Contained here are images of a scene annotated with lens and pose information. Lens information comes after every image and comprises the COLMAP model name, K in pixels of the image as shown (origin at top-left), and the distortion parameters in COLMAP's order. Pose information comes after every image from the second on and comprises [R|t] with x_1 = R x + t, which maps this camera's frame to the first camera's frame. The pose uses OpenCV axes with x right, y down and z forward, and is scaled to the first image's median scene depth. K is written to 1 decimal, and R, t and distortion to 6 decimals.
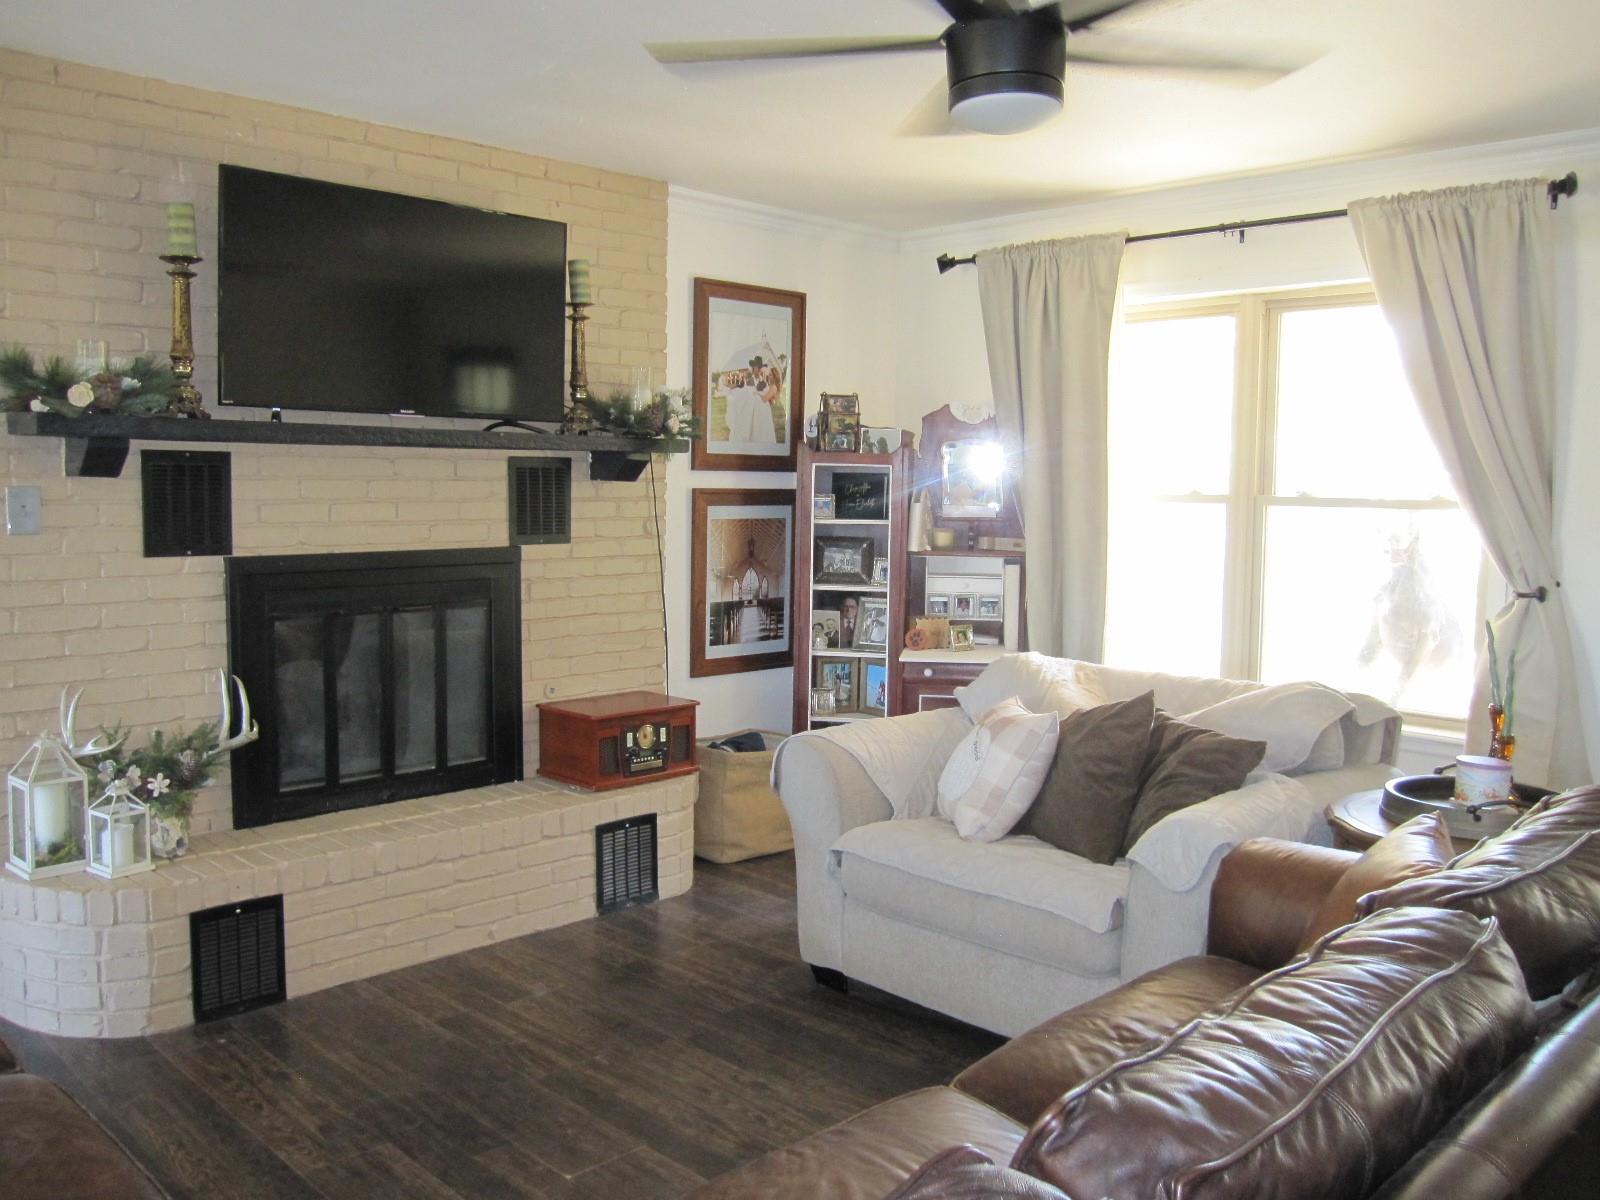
lens RADIAL K [[1329.6, 0, 804.2], [0, 1329.6, 592.3], [0, 0, 1]] dist [-0.071572, 0.032138]
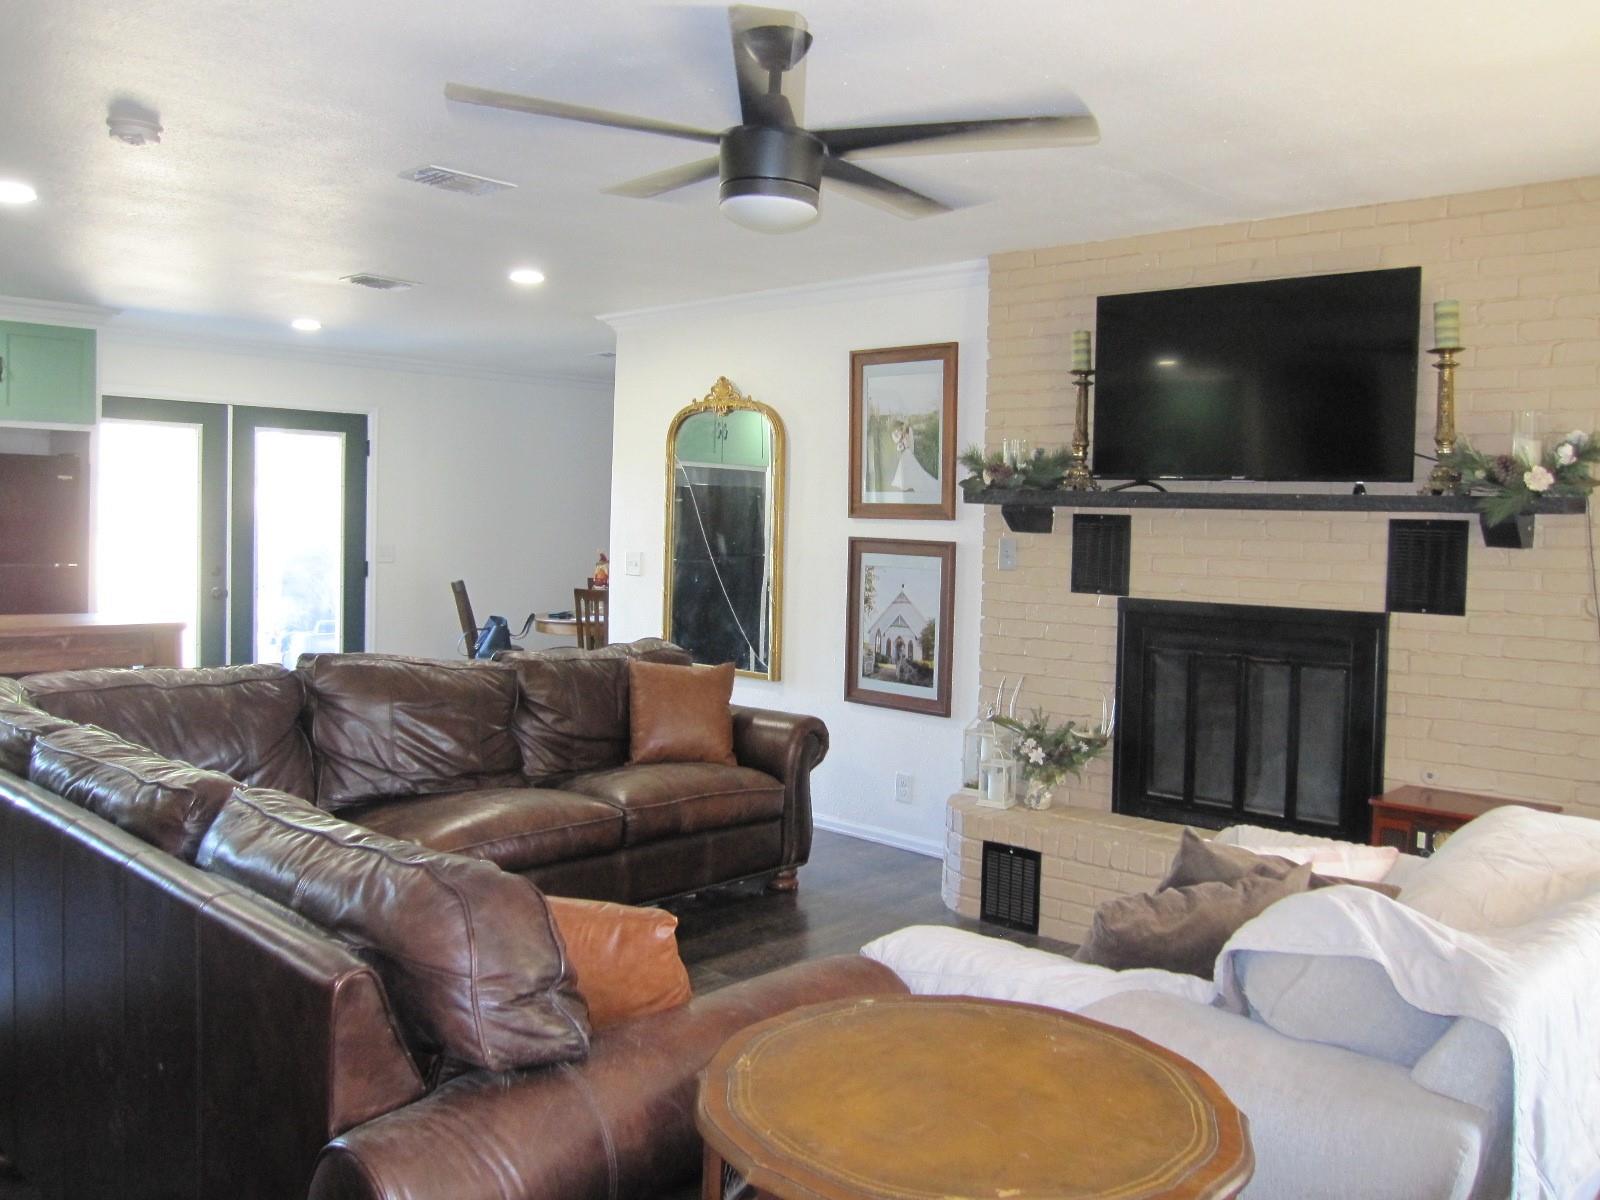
lens RADIAL K [[1316.5, 0, 791.7], [0, 1316.5, 599.4], [0, 0, 1]] dist [-0.082047, 0.007509]
pose [[0.029564, 0.051354, -0.998243, 0.703611], [-0.102184, 0.993602, 0.048089, -0.045600], [0.994326, 0.100583, 0.034622, 0.546081]]
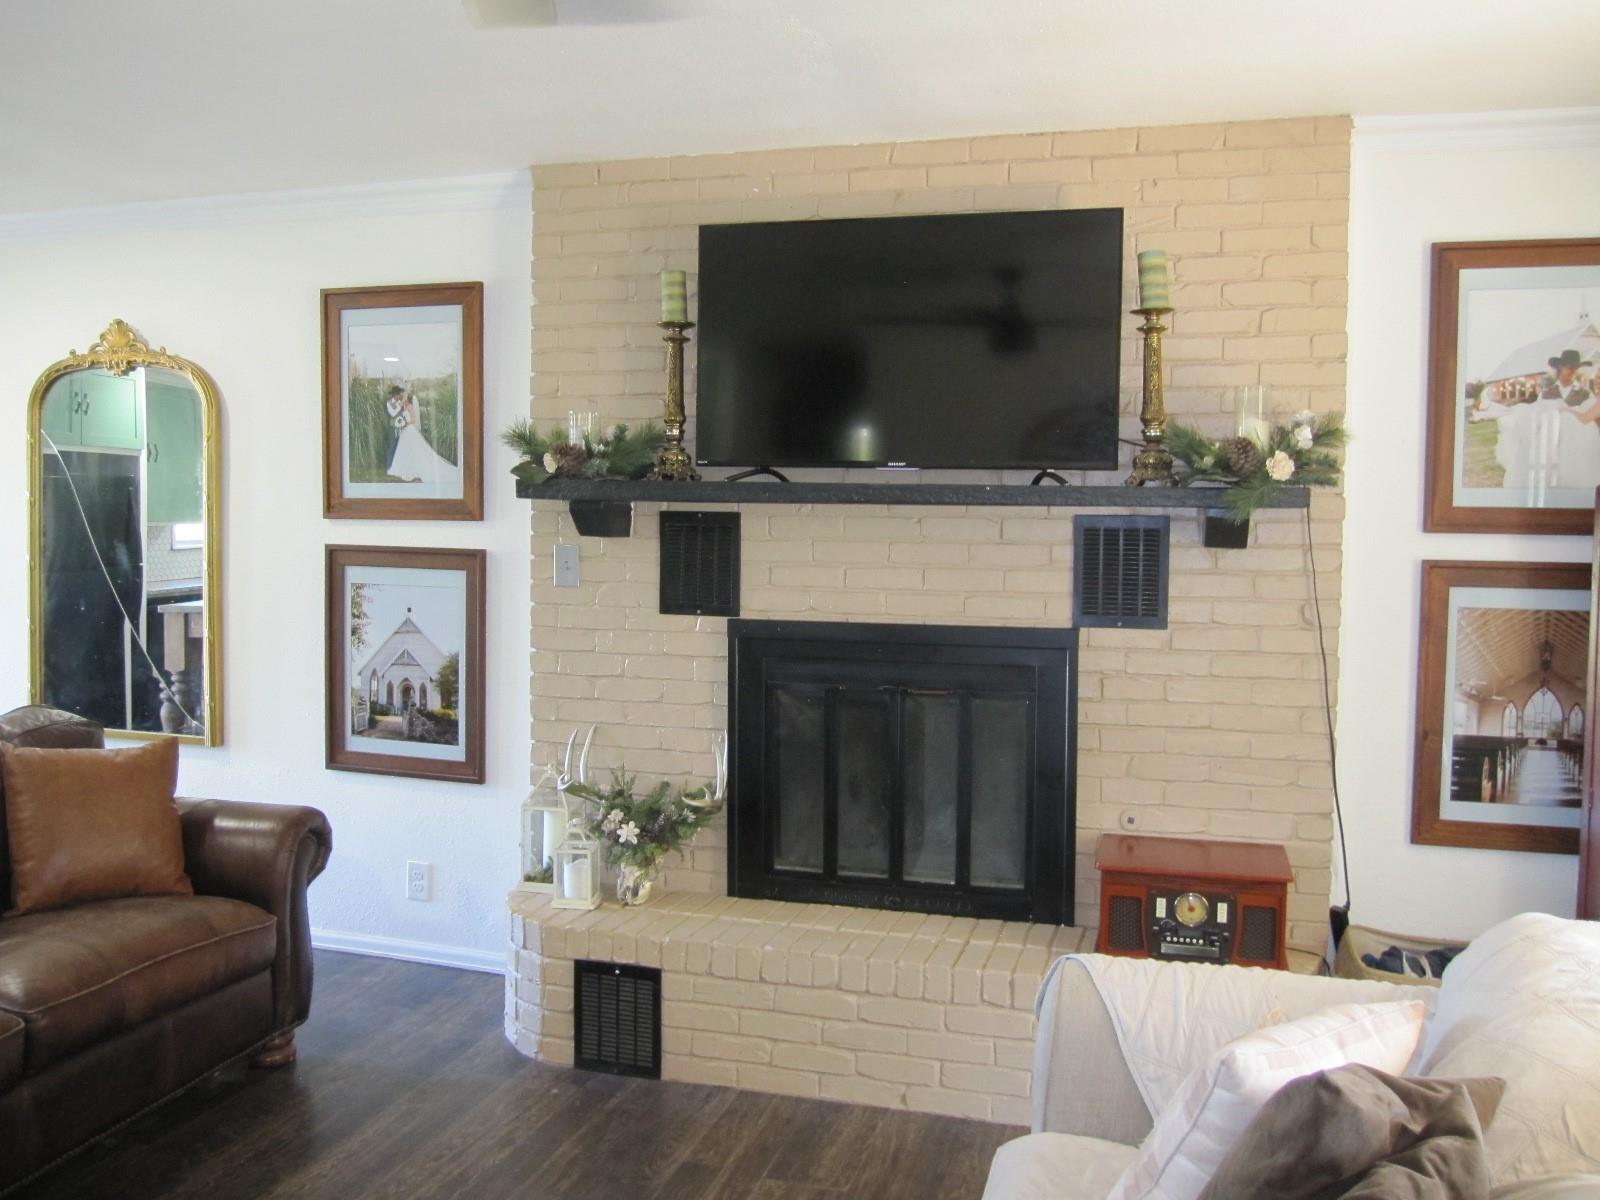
lens RADIAL K [[1329.6, 0, 802.0], [0, 1329.6, 586.3], [0, 0, 1]] dist [-0.071572, 0.032138]
pose [[0.488359, 0.038627, -0.871788, 0.391766], [-0.078113, 0.996944, 0.000416, -0.047642], [0.869140, 0.067895, 0.489884, 0.475396]]
